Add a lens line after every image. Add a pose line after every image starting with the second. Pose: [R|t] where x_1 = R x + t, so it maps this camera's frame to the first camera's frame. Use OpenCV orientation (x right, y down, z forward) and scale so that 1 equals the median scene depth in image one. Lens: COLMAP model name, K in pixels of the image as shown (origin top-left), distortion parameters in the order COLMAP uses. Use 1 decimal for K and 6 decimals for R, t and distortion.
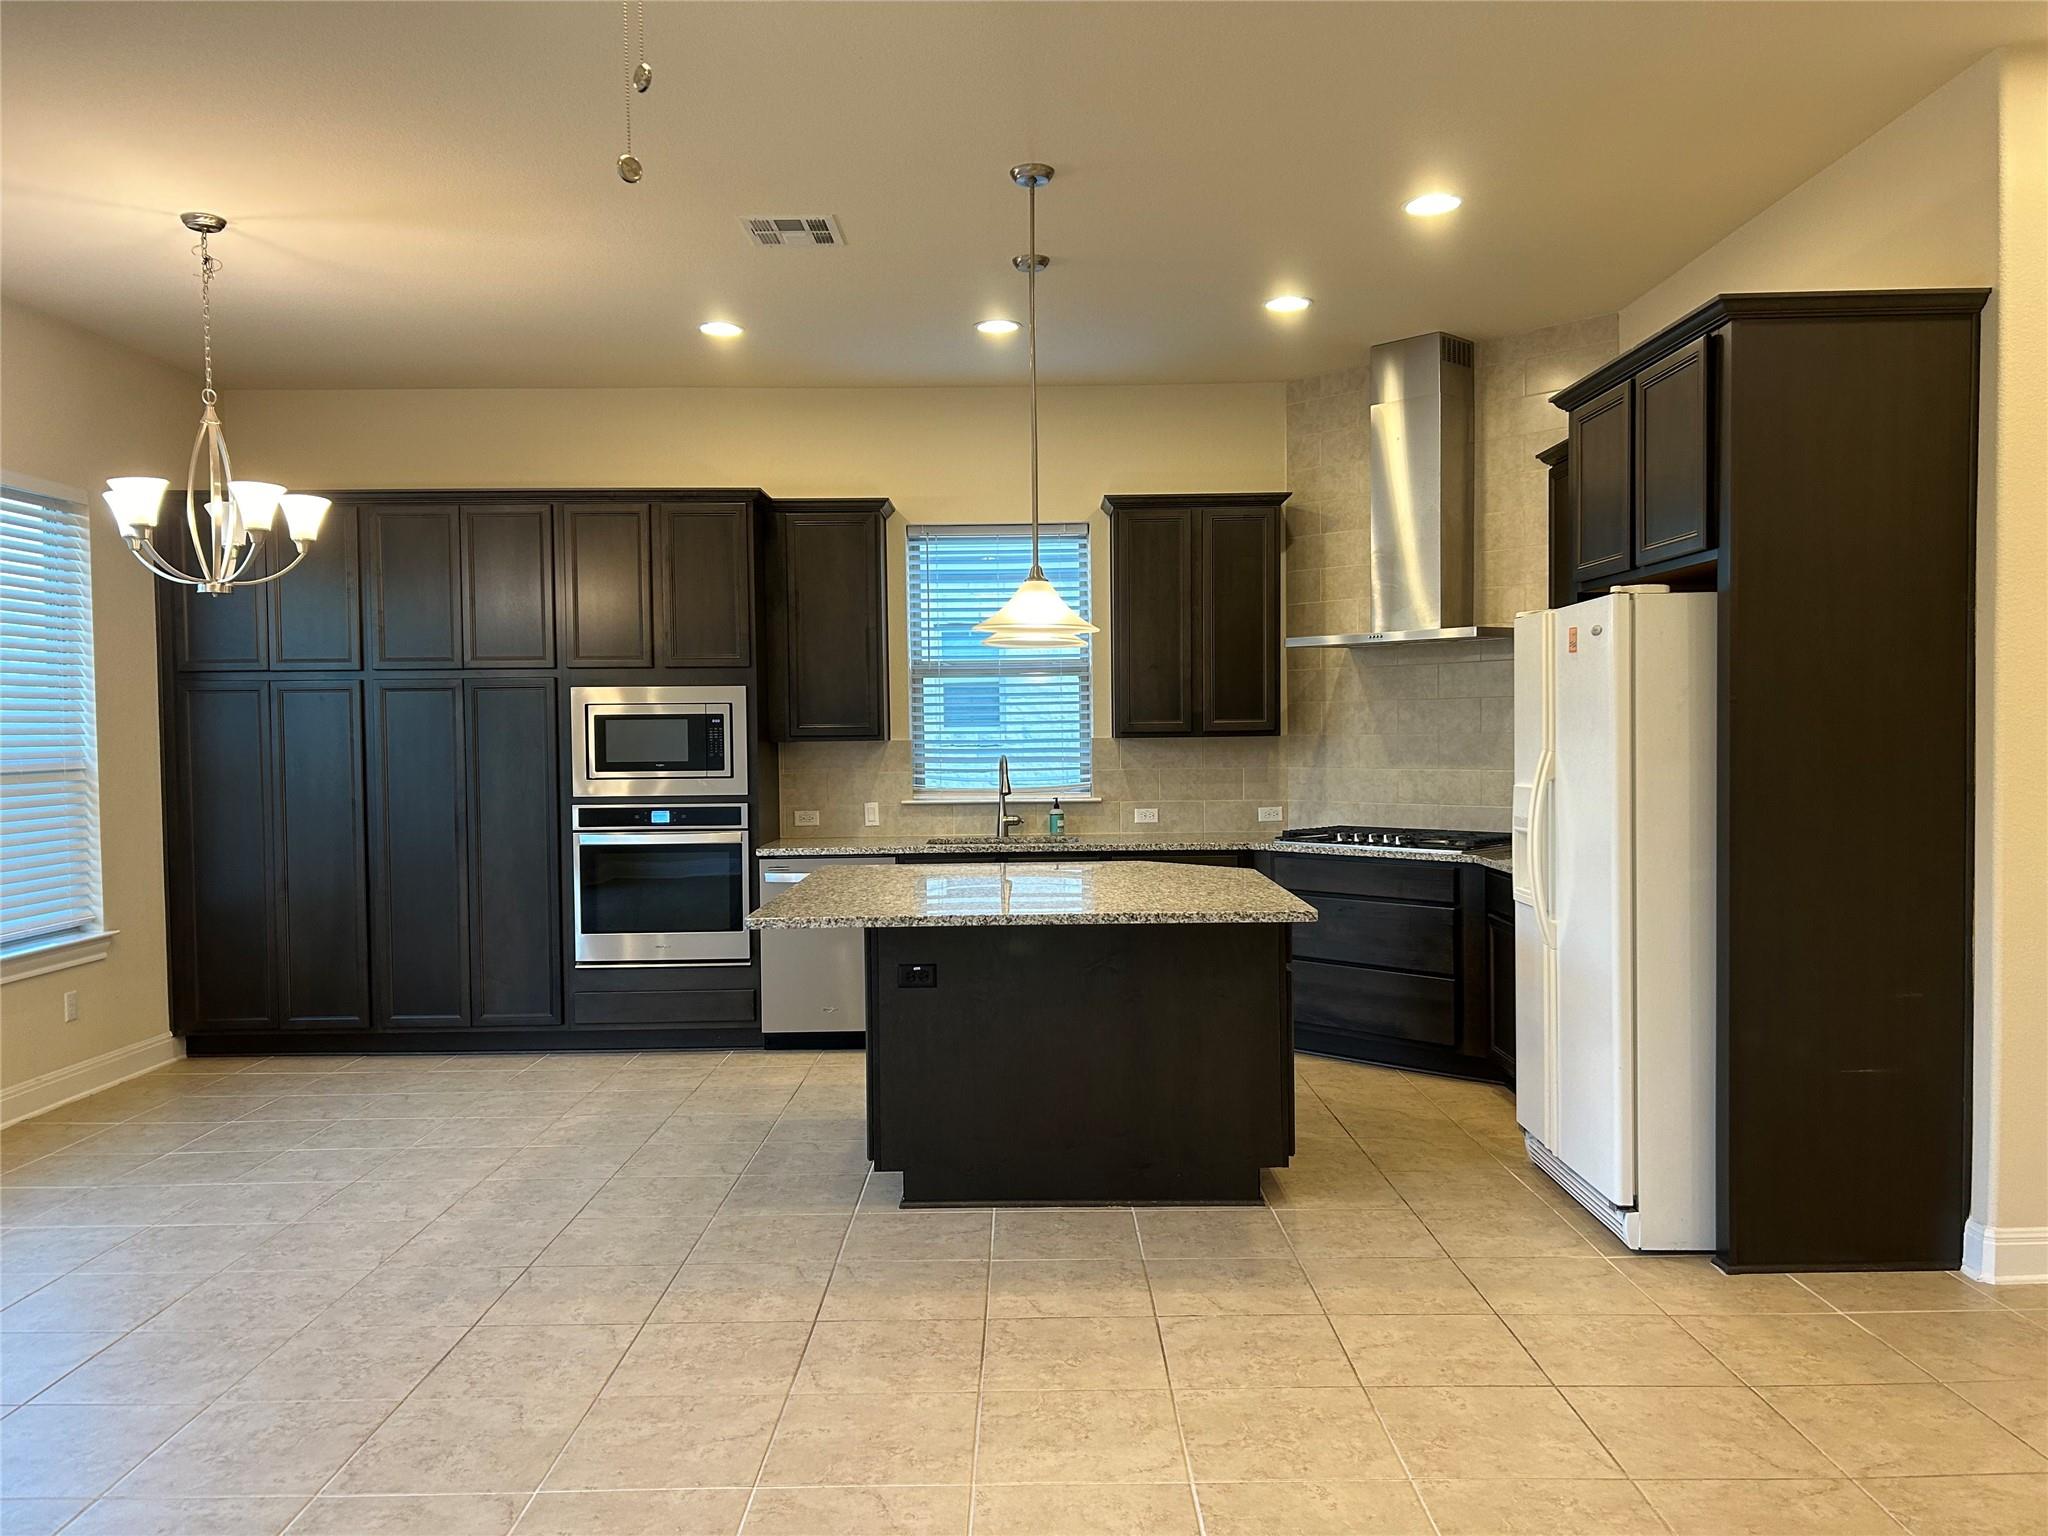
lens RADIAL K [[1526.3, 0, 1017.1], [0, 1526.3, 775.8], [0, 0, 1]] dist [0.084640, -0.107306]
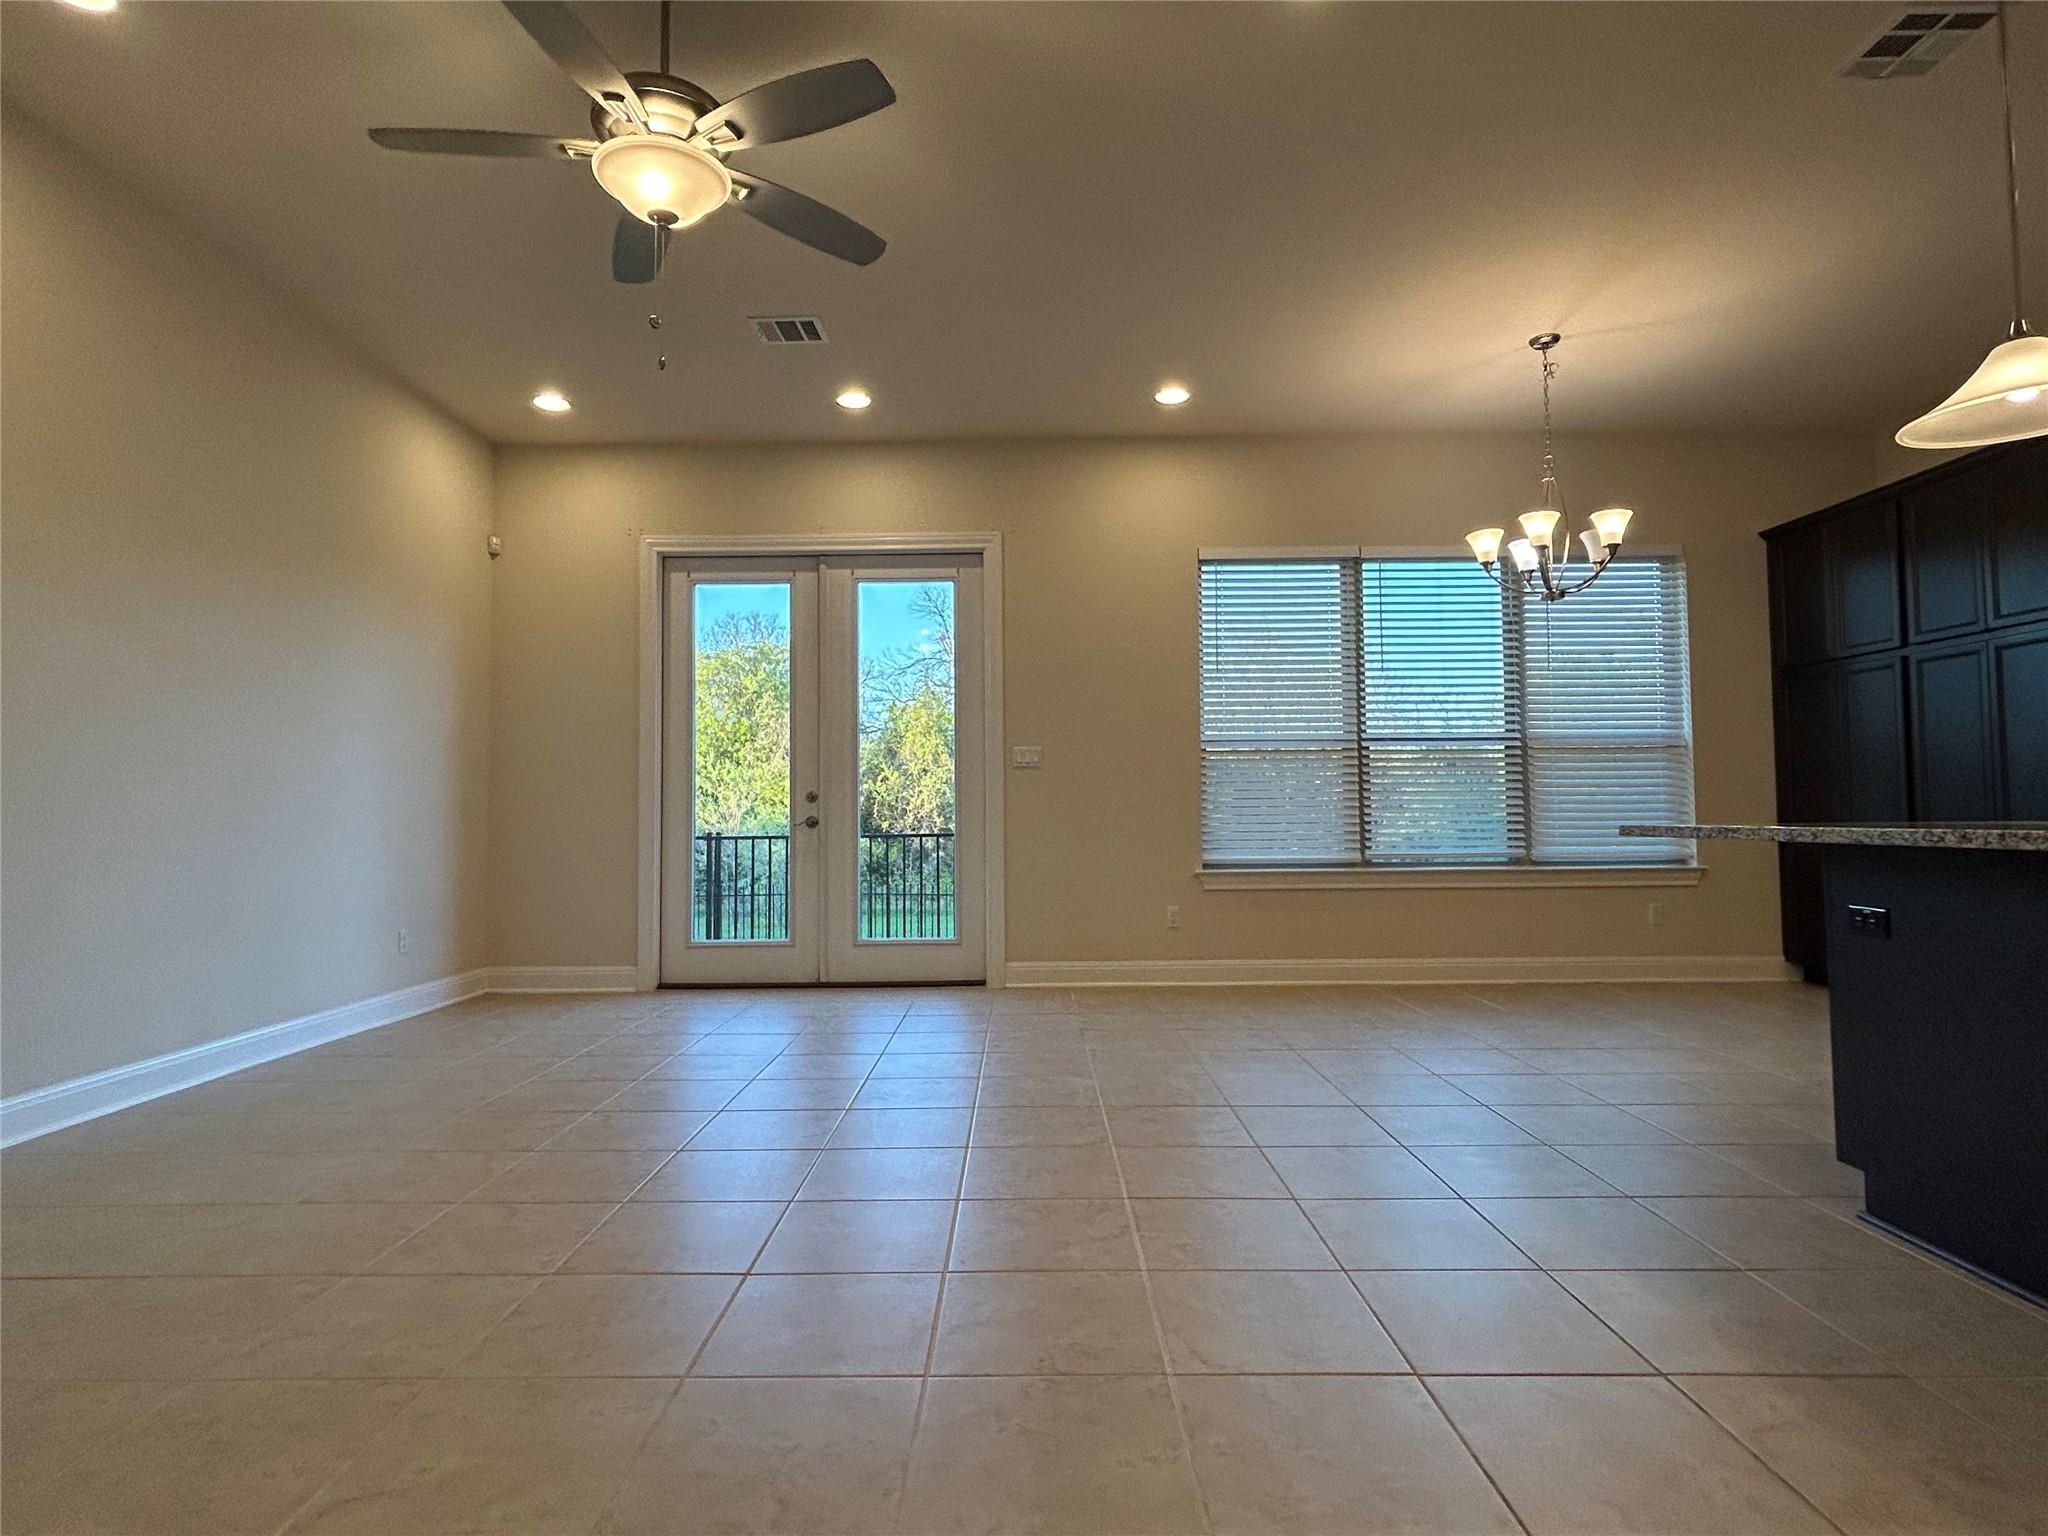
lens RADIAL K [[1055.8, 0, 1015.5], [0, 1055.8, 766.1], [0, 0, 1]] dist [-0.004911, 0.001697]
pose [[-0.007533, -0.031898, -0.999463, 0.318539], [-0.024936, 0.999186, -0.031702, 0.054833], [0.999661, 0.024684, -0.008322, 0.389752]]
